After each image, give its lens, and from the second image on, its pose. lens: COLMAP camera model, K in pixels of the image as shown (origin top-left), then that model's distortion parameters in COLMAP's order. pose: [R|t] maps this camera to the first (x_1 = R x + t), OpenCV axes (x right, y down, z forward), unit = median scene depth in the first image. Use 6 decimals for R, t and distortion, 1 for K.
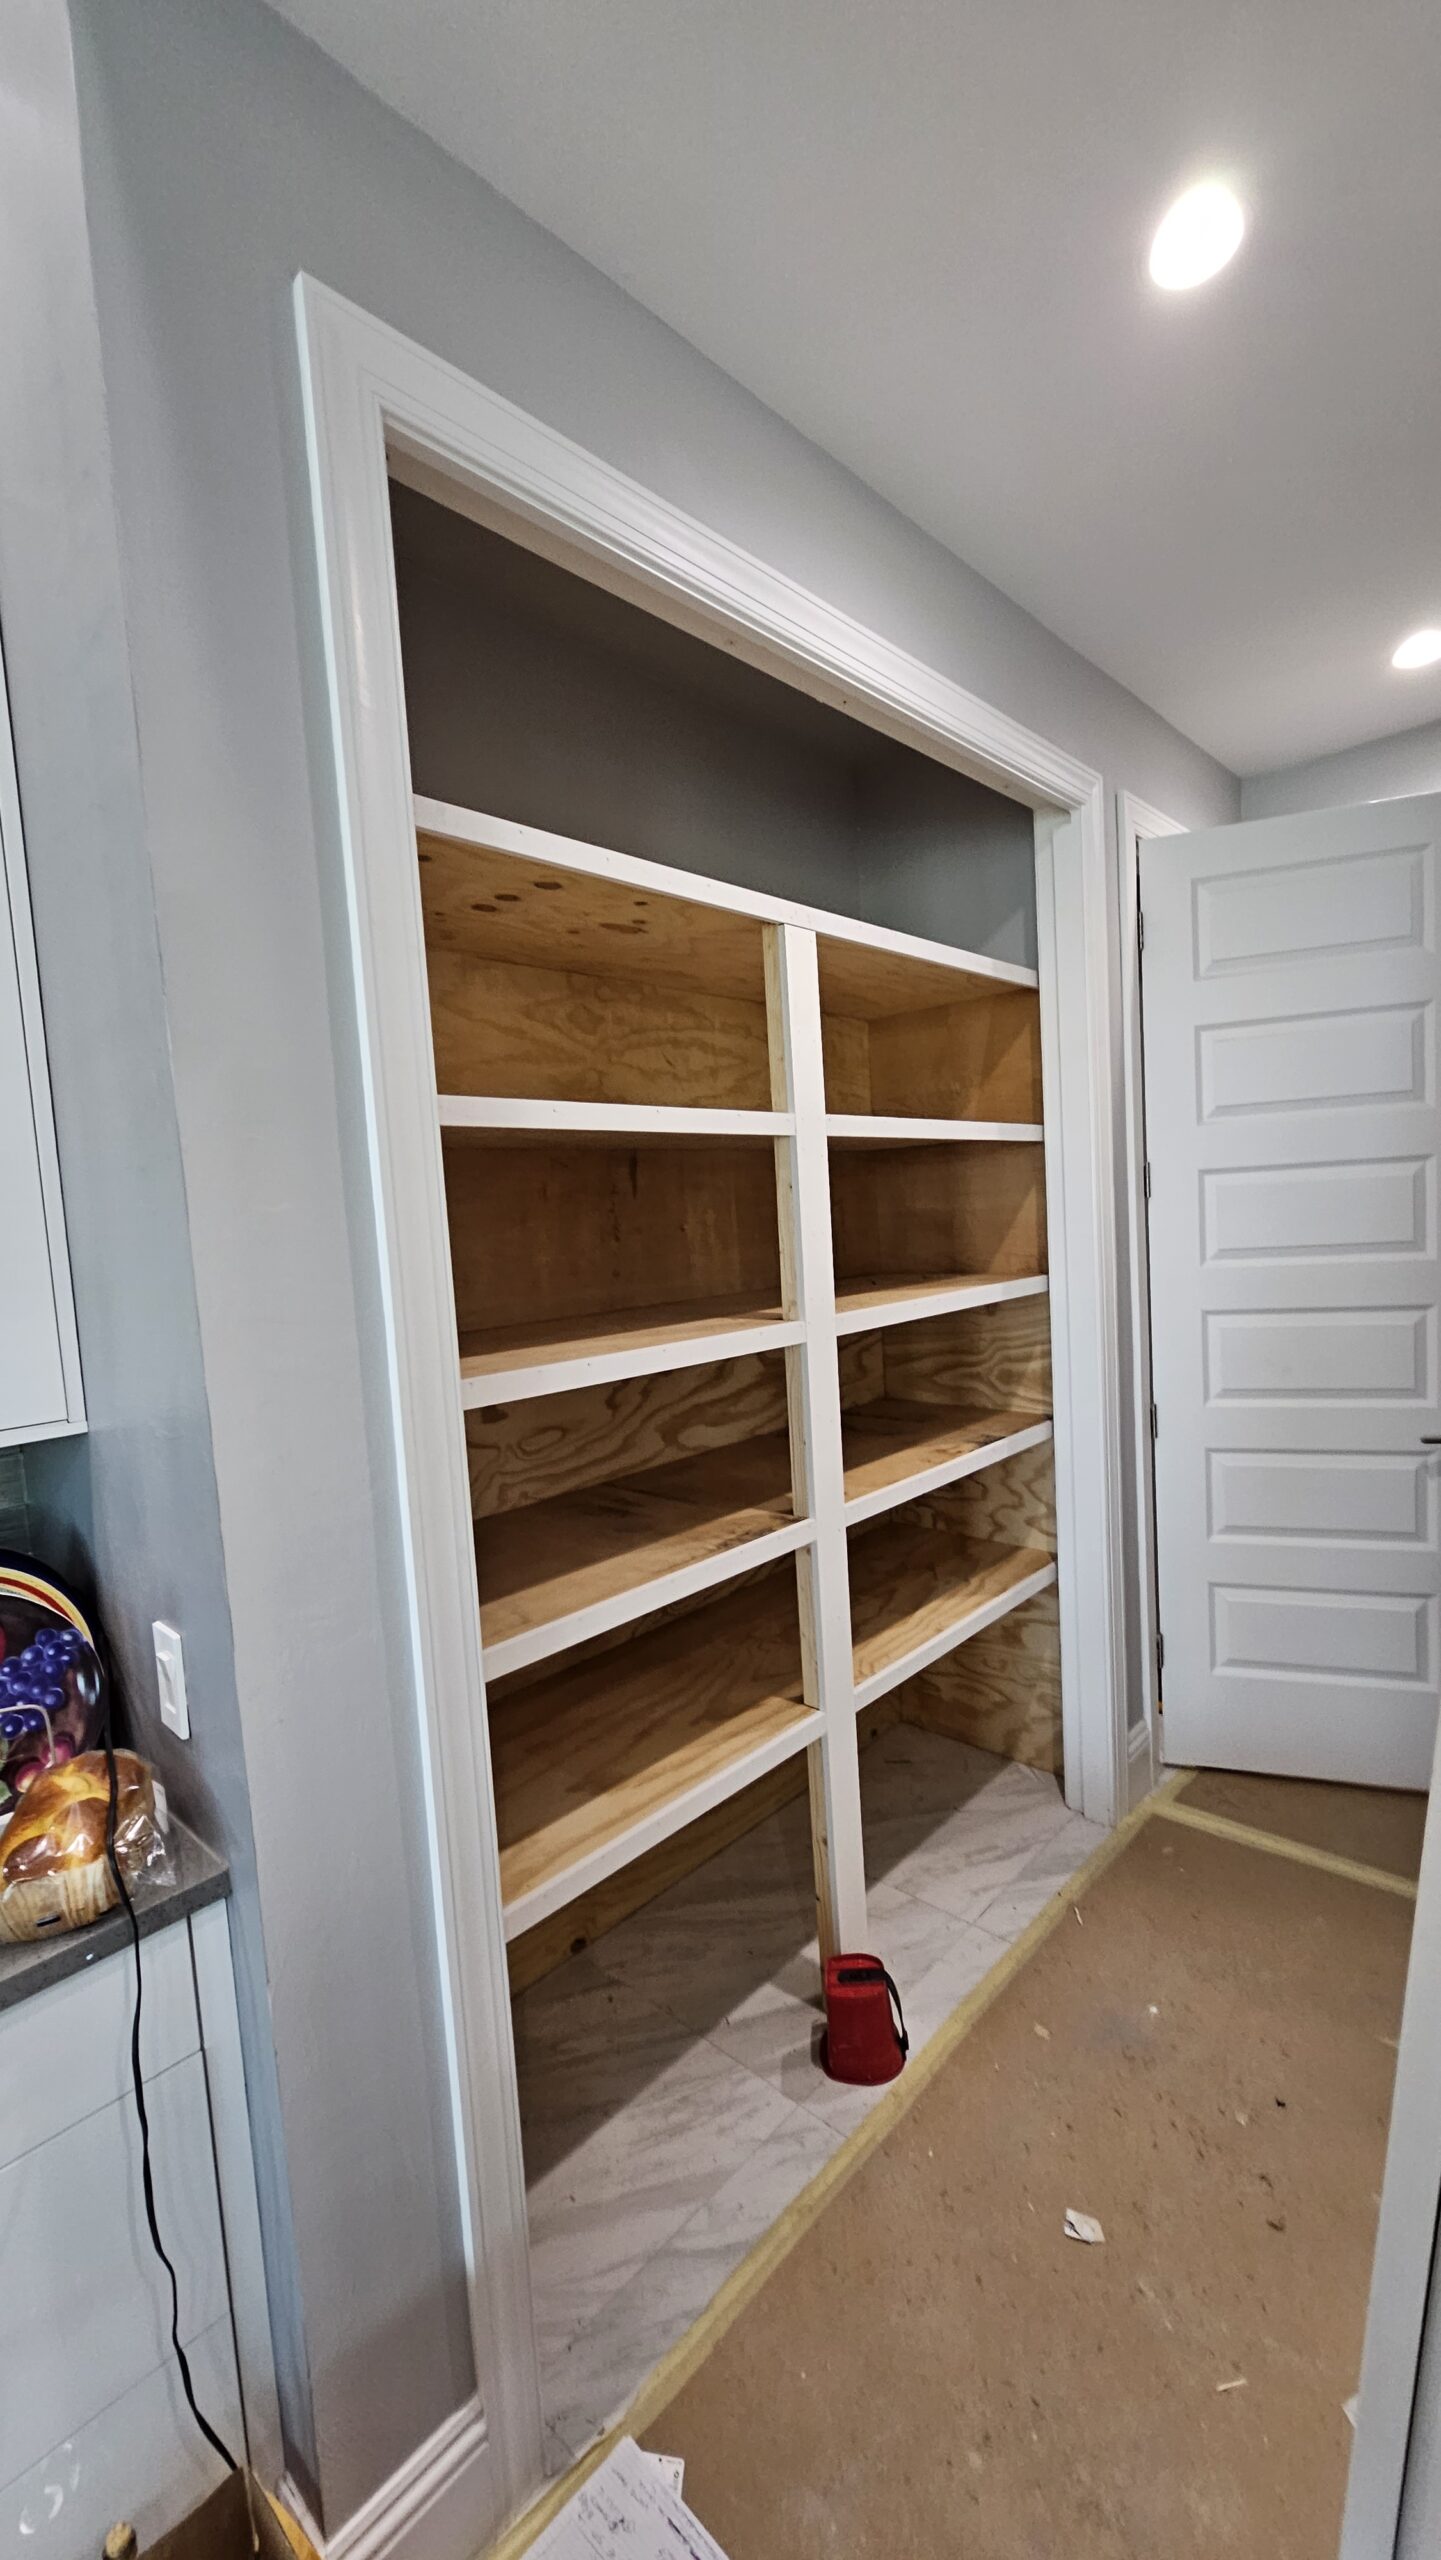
lens RADIAL K [[1044.2, 0, 734.2], [0, 1044.2, 1290.1], [0, 0, 1]] dist [0.000027, 0.001551]
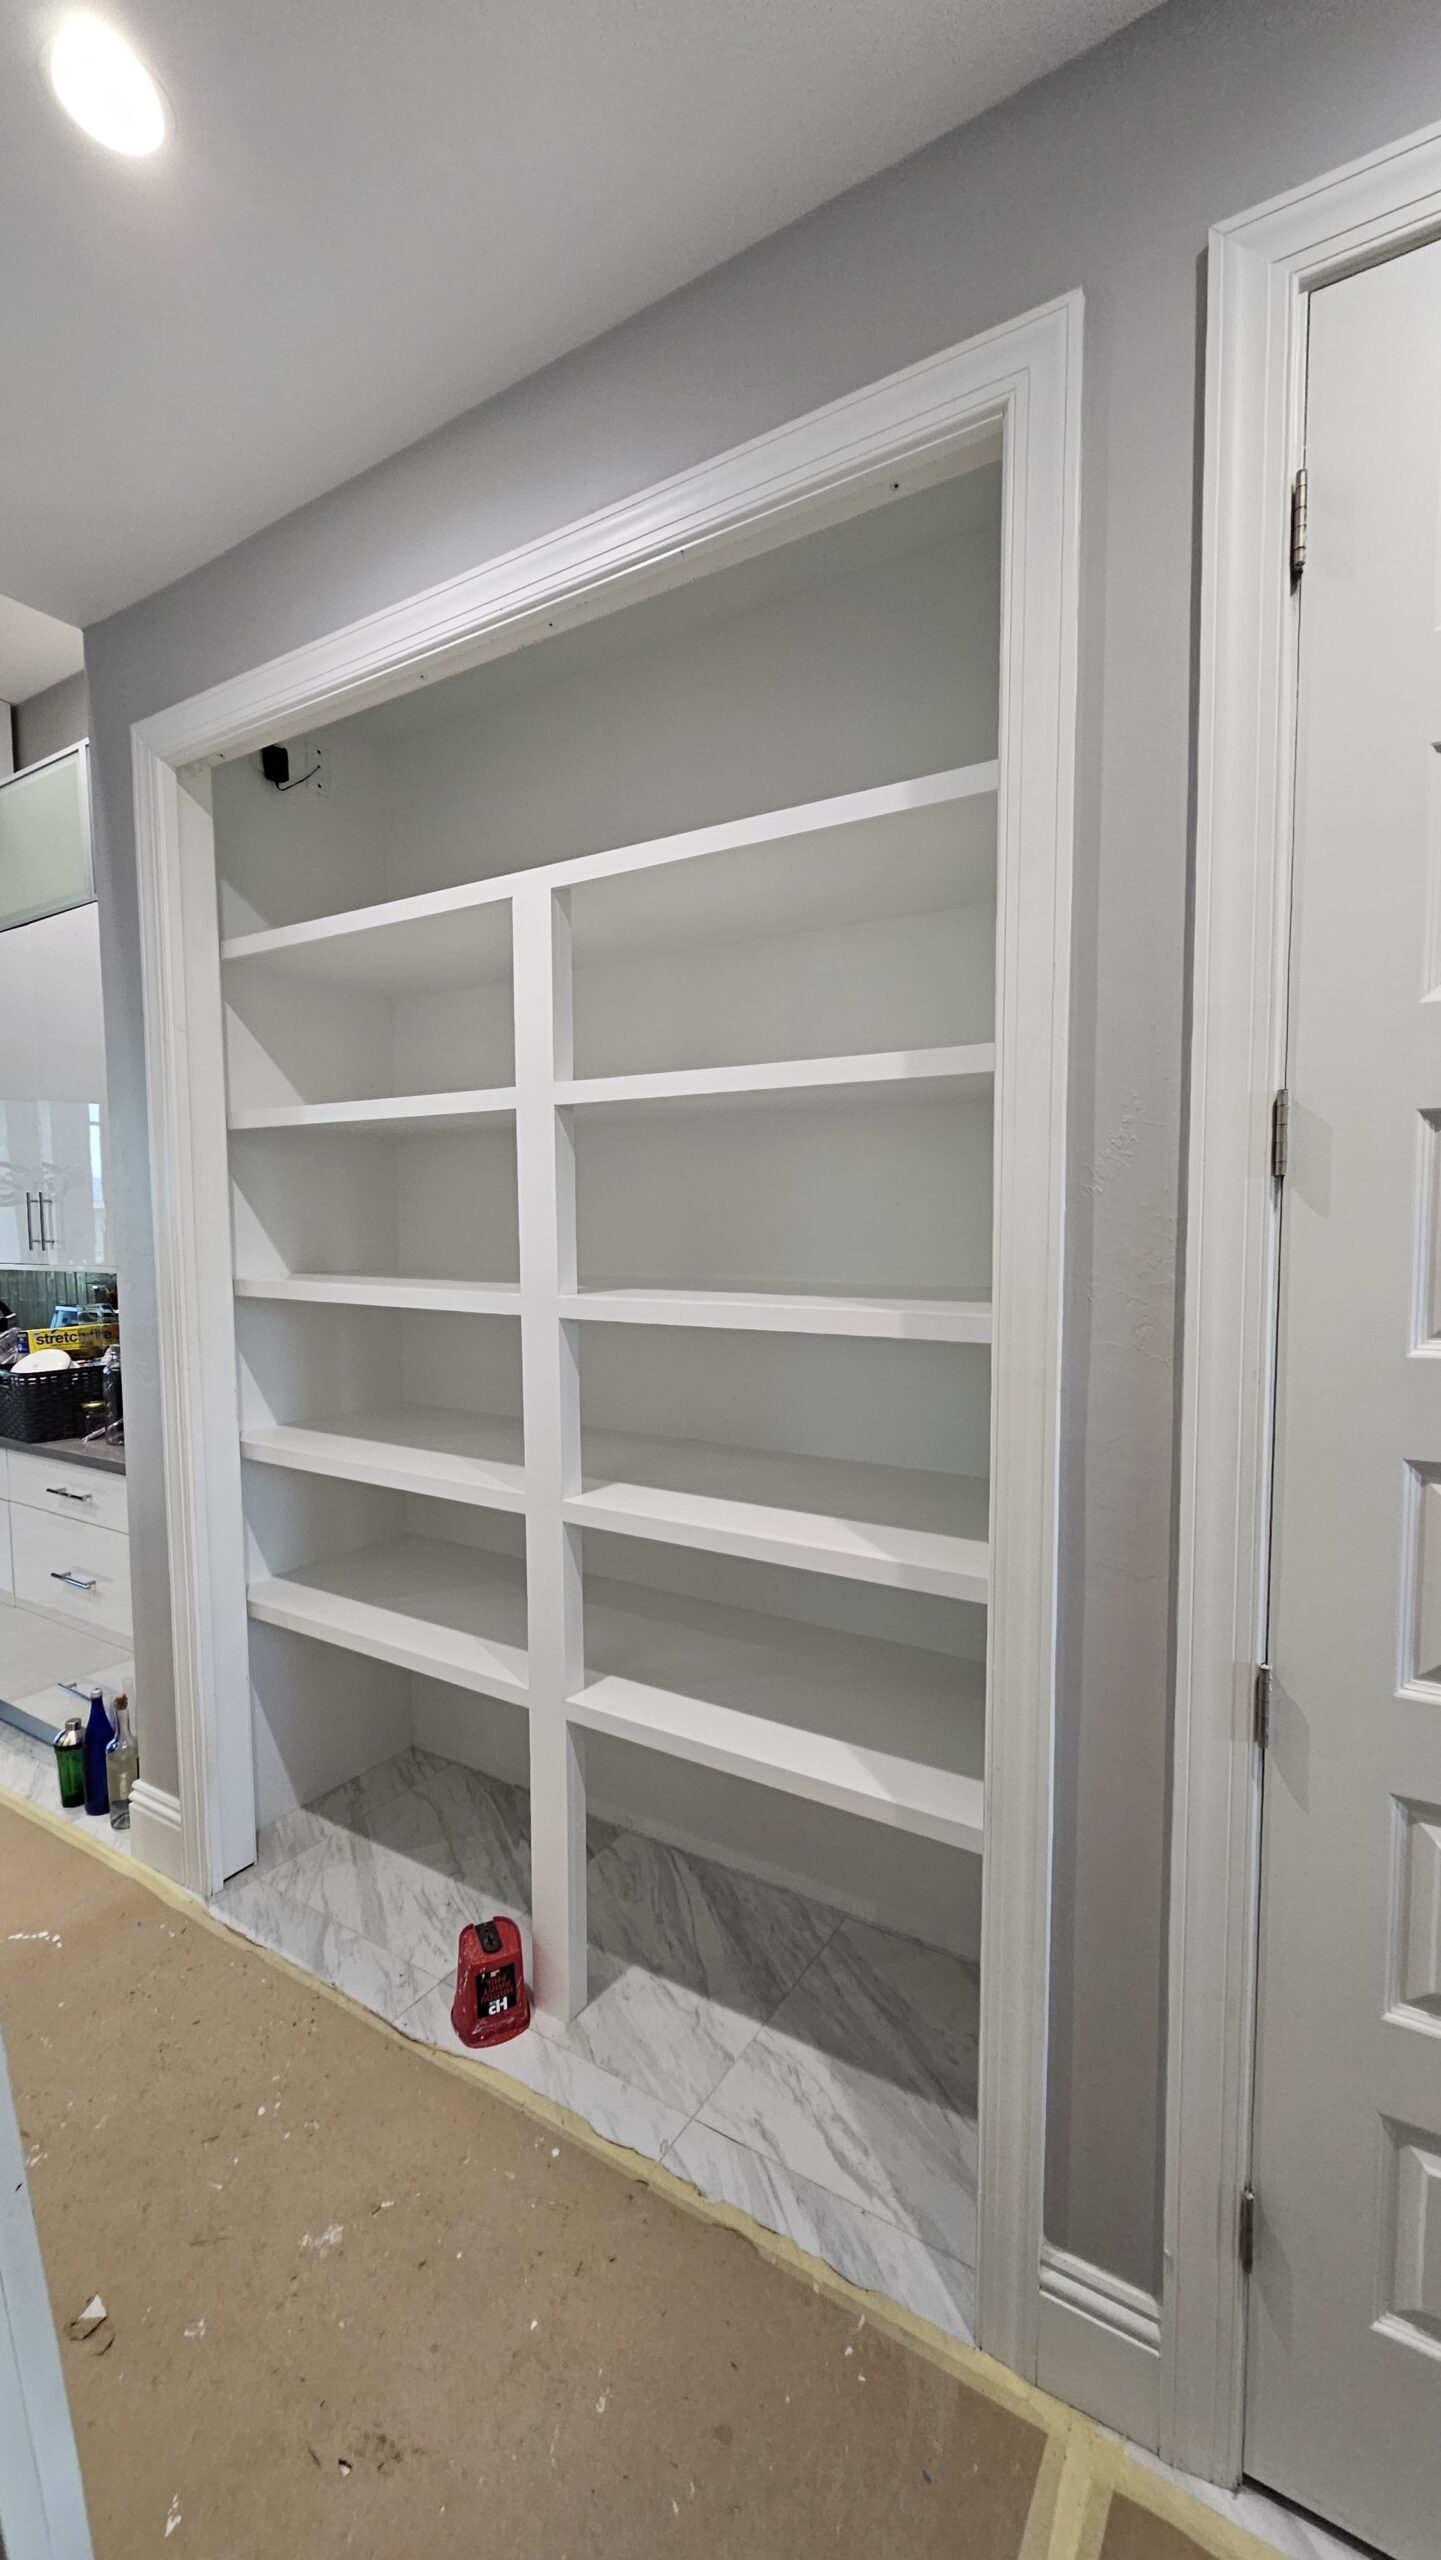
lens RADIAL K [[1044.2, 0, 707.5], [0, 1044.2, 1293.6], [0, 0, 1]] dist [0.000027, 0.001551]
pose [[0.182135, 0.125461, -0.975237, 1.095639], [-0.083764, 0.990201, 0.111742, -0.099911], [0.979699, 0.061337, 0.190860, 0.999416]]
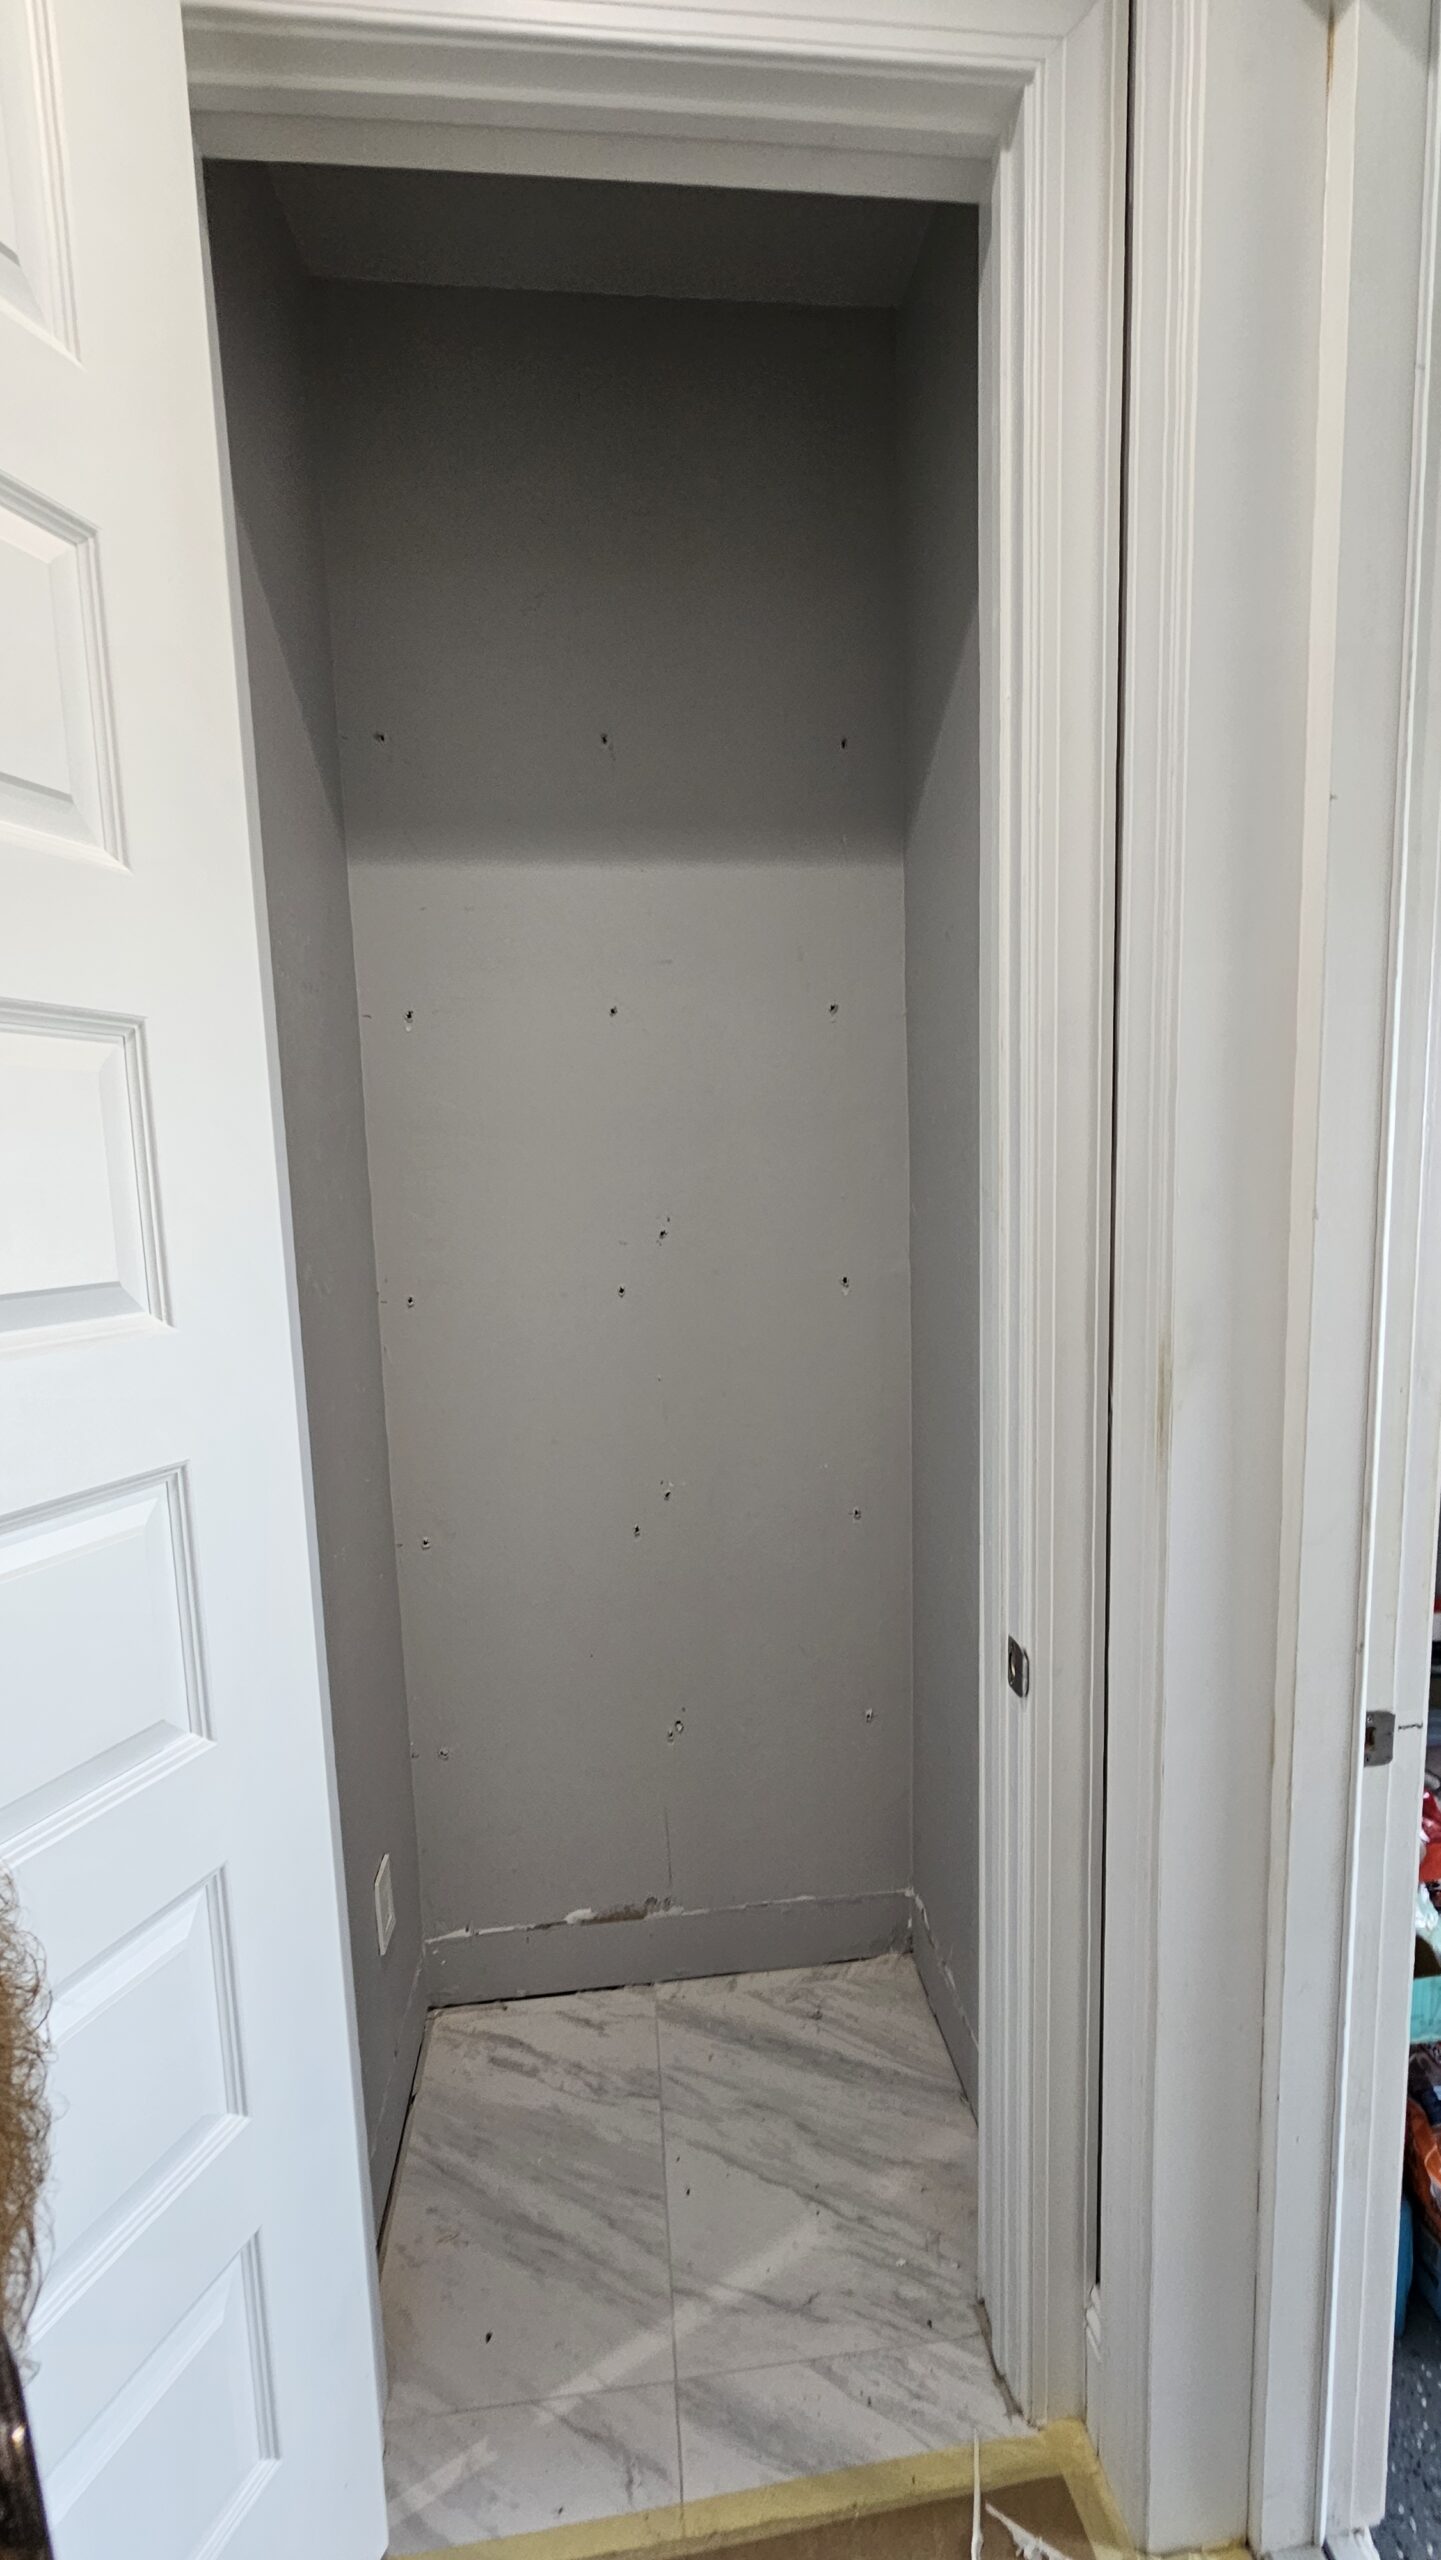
lens RADIAL K [[1044.2, 0, 717.2], [0, 1044.2, 1288.1], [0, 0, 1]] dist [0.000027, 0.001551]
pose [[-0.755283, 0.001273, 0.655397, -0.421190], [0.126651, 0.981433, 0.144047, -0.062135], [-0.643045, 0.191803, -0.741421, 1.777797]]
